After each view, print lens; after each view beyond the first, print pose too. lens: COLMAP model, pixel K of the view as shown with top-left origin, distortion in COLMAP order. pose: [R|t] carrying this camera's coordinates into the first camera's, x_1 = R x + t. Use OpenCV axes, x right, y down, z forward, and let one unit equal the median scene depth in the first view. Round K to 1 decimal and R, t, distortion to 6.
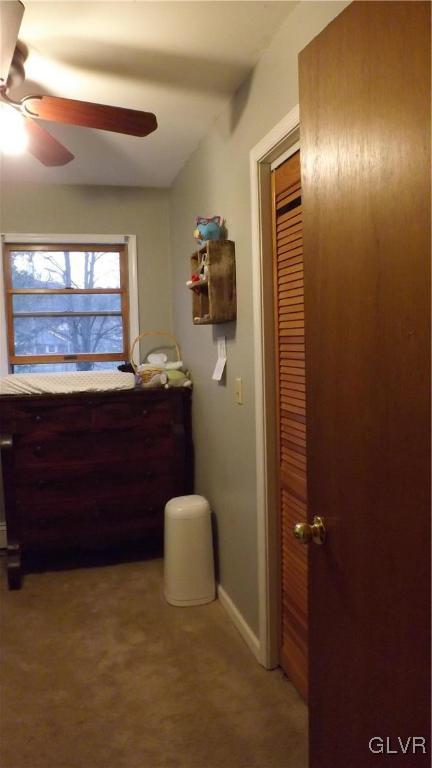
lens RADIAL K [[560.7, 0, 216.0], [0, 560.7, 384.0], [0, 0, 1]] dist [-0.055234, 0.006324]
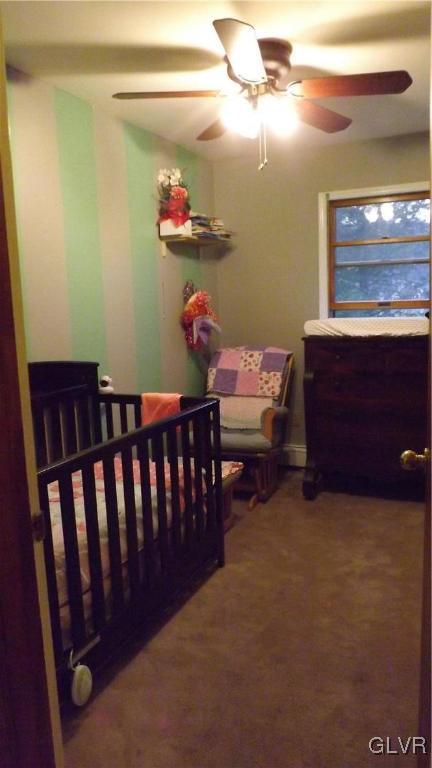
lens RADIAL K [[572.6, 0, 216.0], [0, 572.6, 384.0], [0, 0, 1]] dist [-0.068420, -0.002072]
pose [[0.757562, 0.092804, -0.646132, 0.251553], [-0.036142, 0.994287, 0.100435, 0.007573], [0.651762, -0.052733, 0.756588, -0.043401]]
